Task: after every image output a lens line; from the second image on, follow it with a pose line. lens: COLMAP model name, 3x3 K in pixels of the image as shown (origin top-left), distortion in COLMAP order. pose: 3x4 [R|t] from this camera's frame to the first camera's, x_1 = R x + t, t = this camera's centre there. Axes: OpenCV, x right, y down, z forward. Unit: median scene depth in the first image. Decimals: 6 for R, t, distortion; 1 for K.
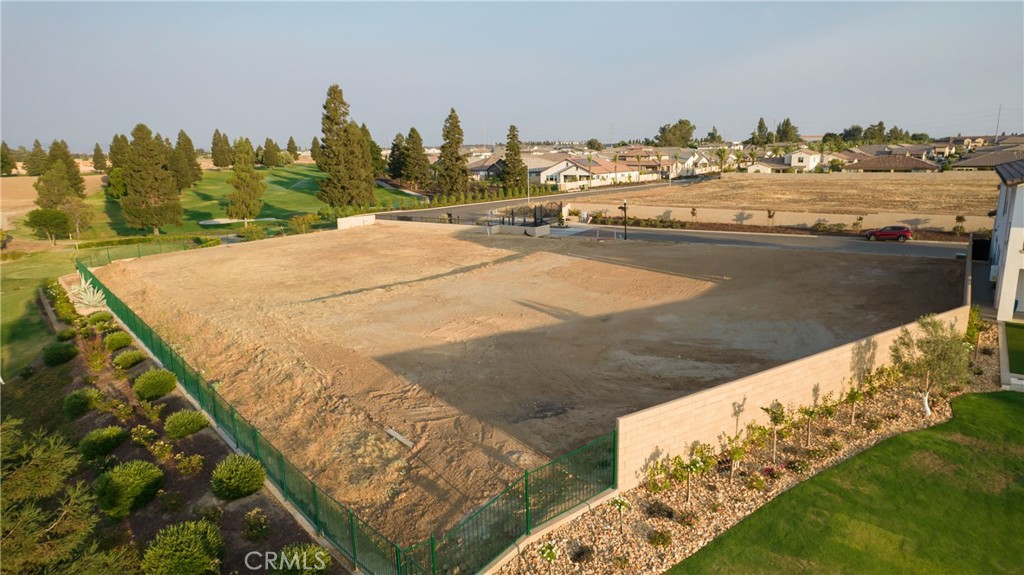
lens RADIAL K [[654.9, 0, 515.6], [0, 654.9, 287.3], [0, 0, 1]] dist [-0.068764, 0.057004]
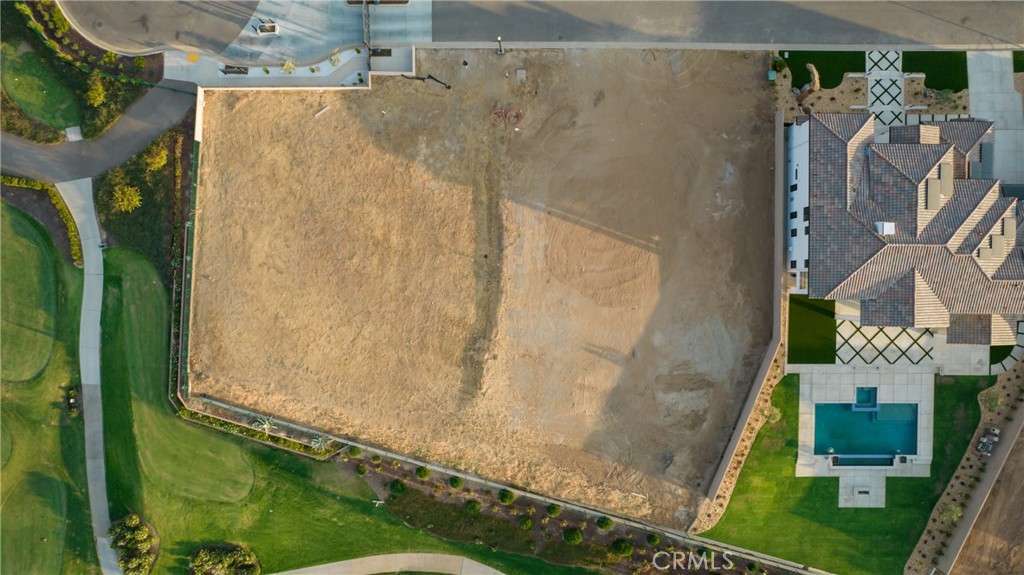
lens RADIAL K [[654.9, 0, 515.6], [0, 654.9, 287.3], [0, 0, 1]] dist [-0.068764, 0.057004]
pose [[0.824583, -0.565509, 0.016178, -0.071547], [0.099011, 0.172409, 0.980037, -1.657083], [-0.557009, -0.806520, 0.198157, 0.759086]]
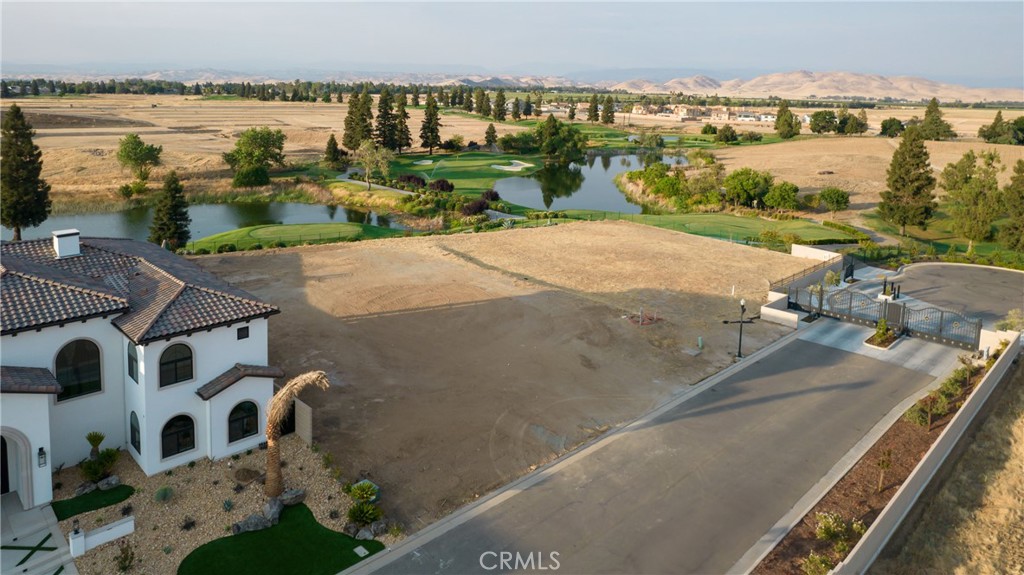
lens RADIAL K [[684.0, 0, 502.8], [0, 684.0, 157.7], [0, 0, 1]] dist [-0.011789, 0.001774]
pose [[-0.188795, 0.112319, -0.975572, 1.431173], [-0.223771, 0.962381, 0.154105, -0.528470], [0.956181, 0.247399, -0.156559, 1.321750]]
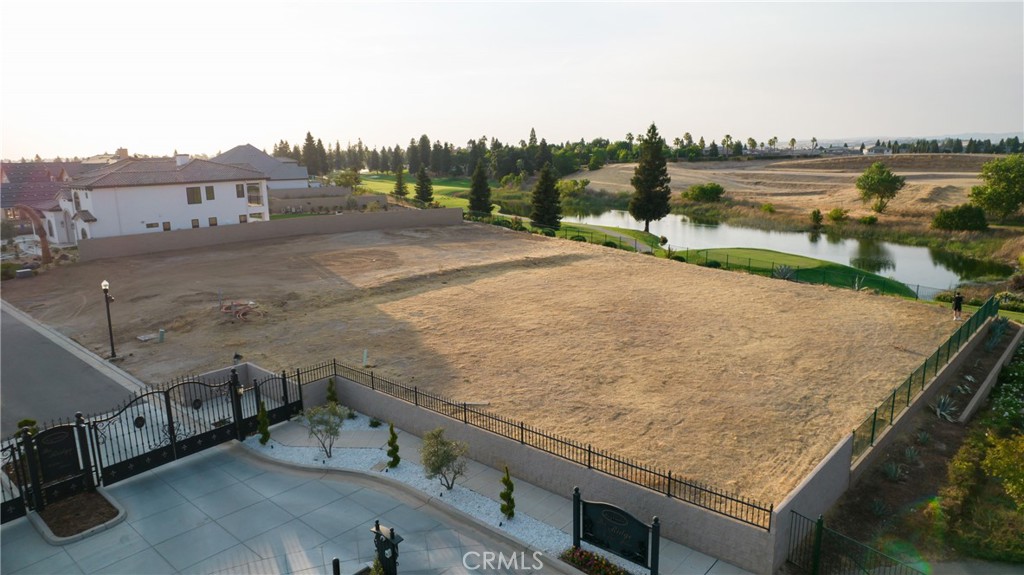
lens RADIAL K [[654.9, 0, 515.6], [0, 654.9, 287.3], [0, 0, 1]] dist [-0.068764, 0.057004]
pose [[-0.994001, 0.011613, 0.108754, -0.315322], [0.054919, 0.912901, 0.404470, -0.493244], [-0.094584, 0.408016, -0.908062, 2.248290]]
